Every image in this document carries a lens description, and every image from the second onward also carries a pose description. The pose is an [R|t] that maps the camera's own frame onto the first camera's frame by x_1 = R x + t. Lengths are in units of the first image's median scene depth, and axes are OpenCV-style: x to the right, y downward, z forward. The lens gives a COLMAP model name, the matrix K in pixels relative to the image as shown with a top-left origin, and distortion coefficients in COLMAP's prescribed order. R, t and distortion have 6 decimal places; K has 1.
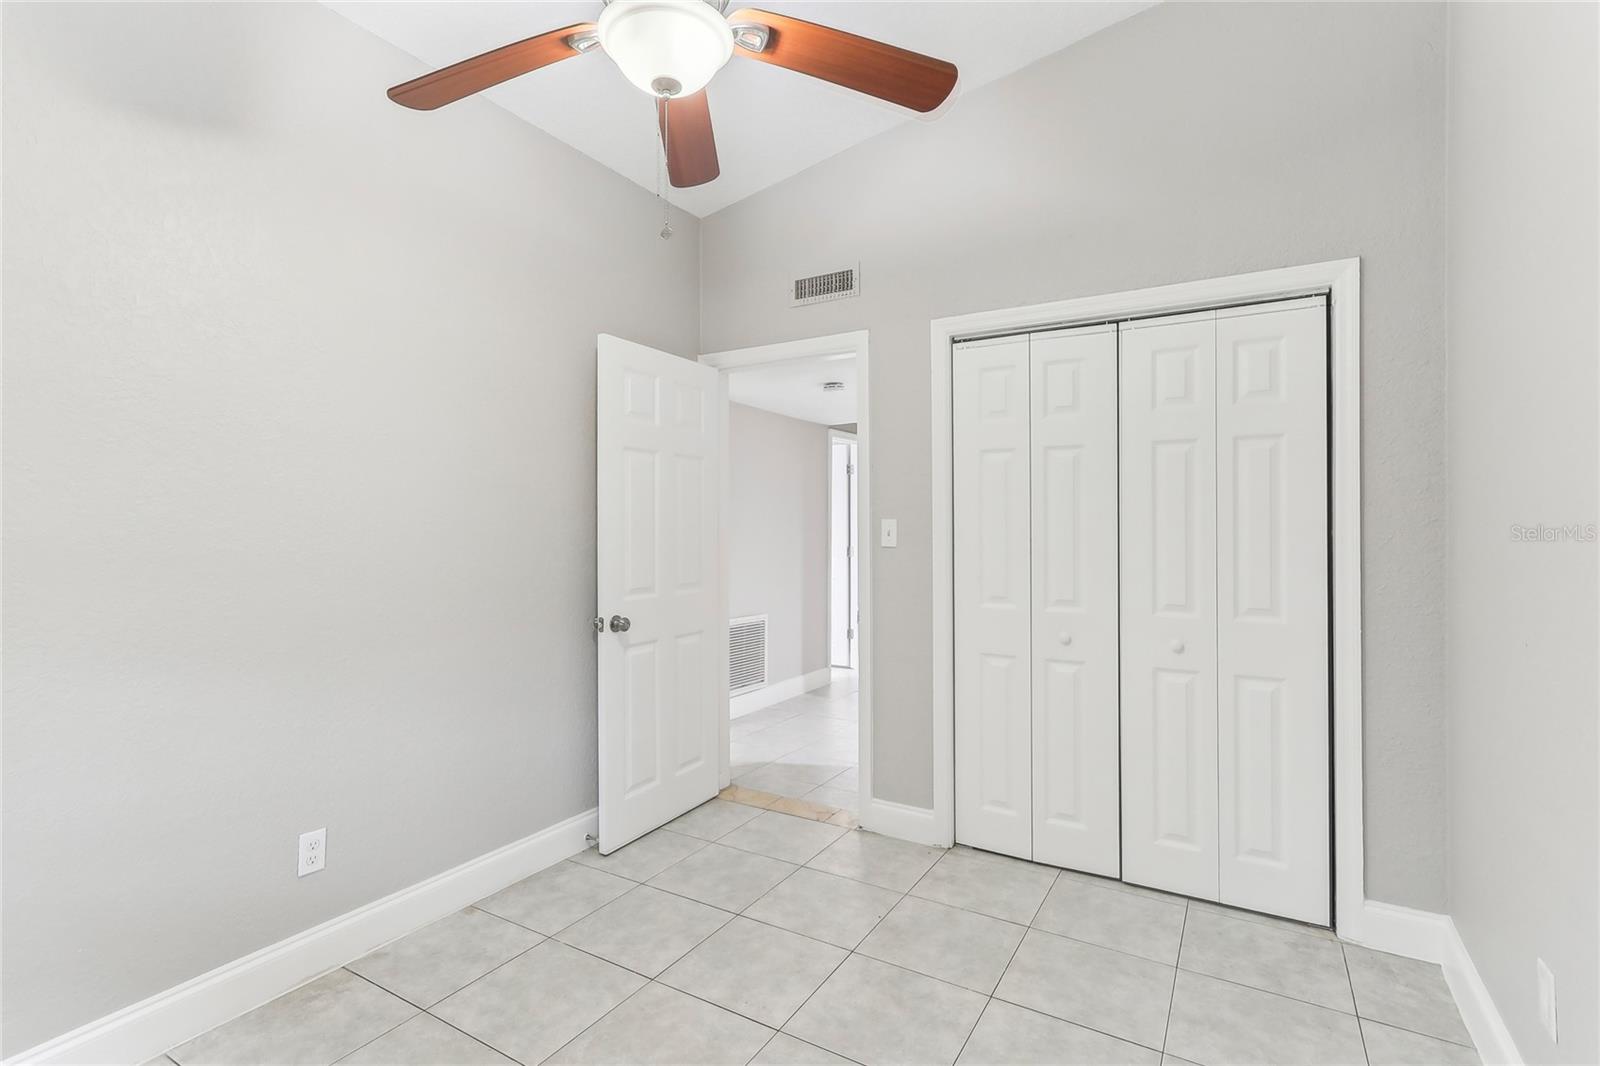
lens RADIAL K [[750.1, 0, 786.6], [0, 750.1, 534.3], [0, 0, 1]] dist [0.005267, 0.002494]
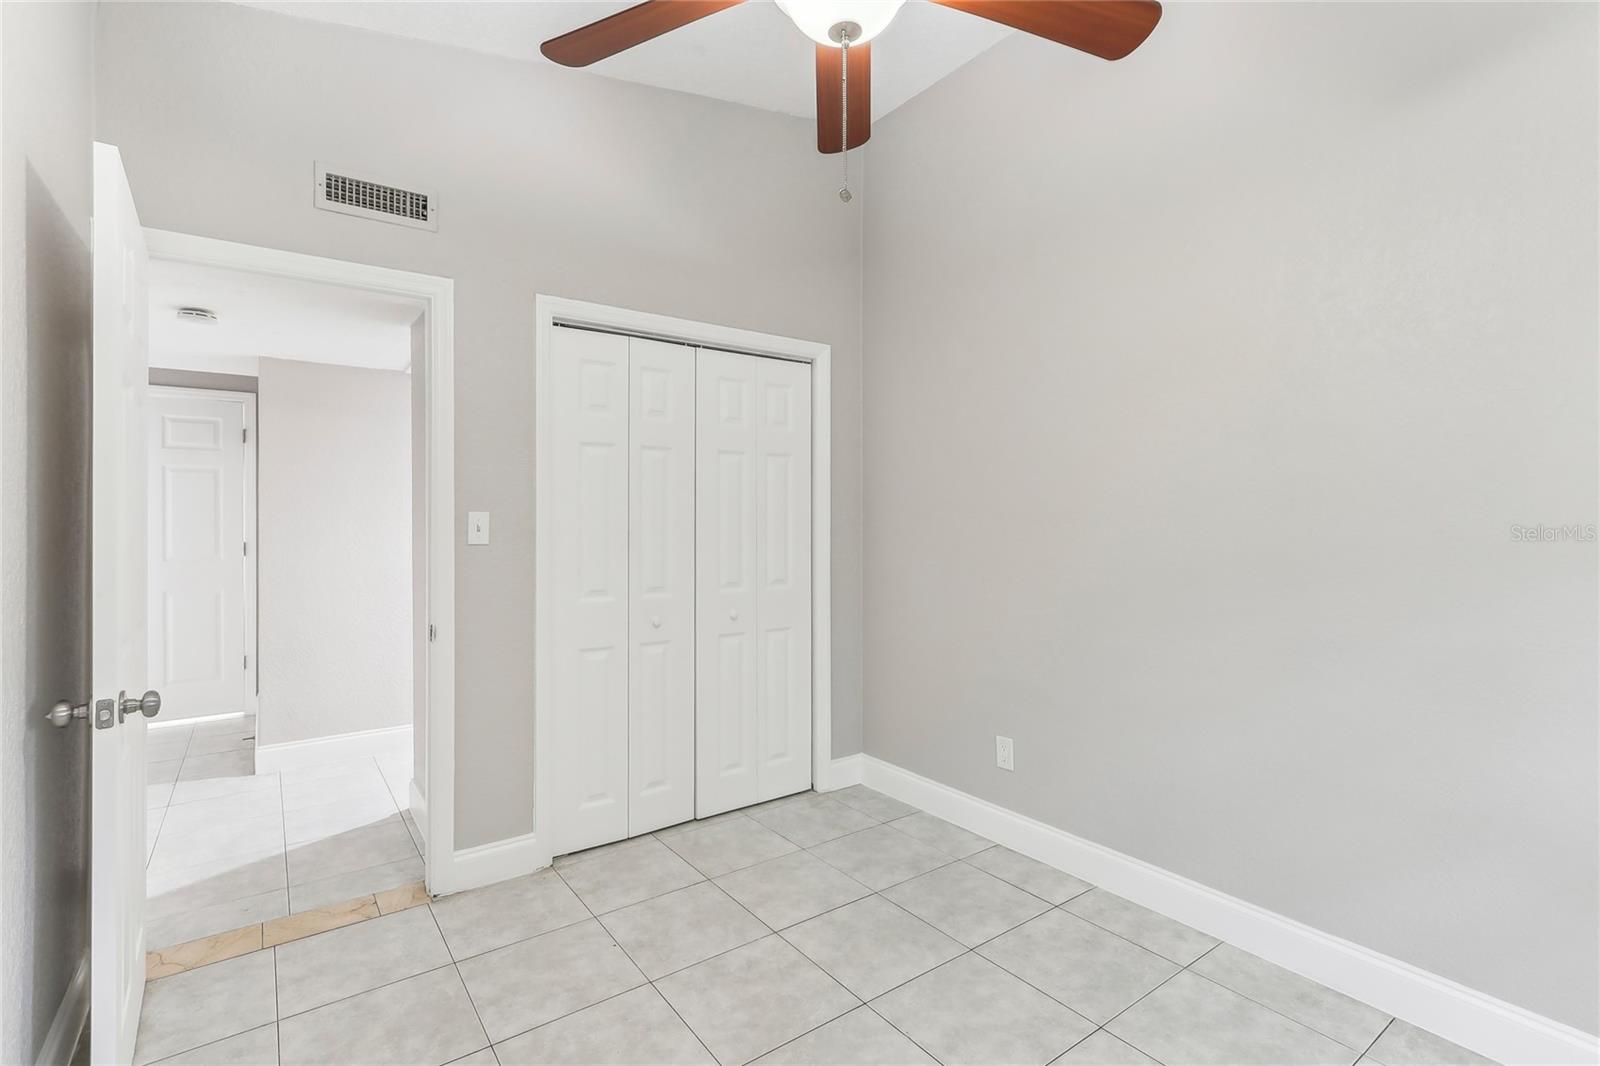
lens RADIAL K [[750.1, 0, 786.7], [0, 750.1, 521.6], [0, 0, 1]] dist [0.005267, 0.002494]
pose [[0.394752, -0.006251, 0.918767, -0.571823], [0.006571, 0.999970, 0.003981, -0.011567], [-0.918764, 0.004466, 0.394781, 0.394856]]
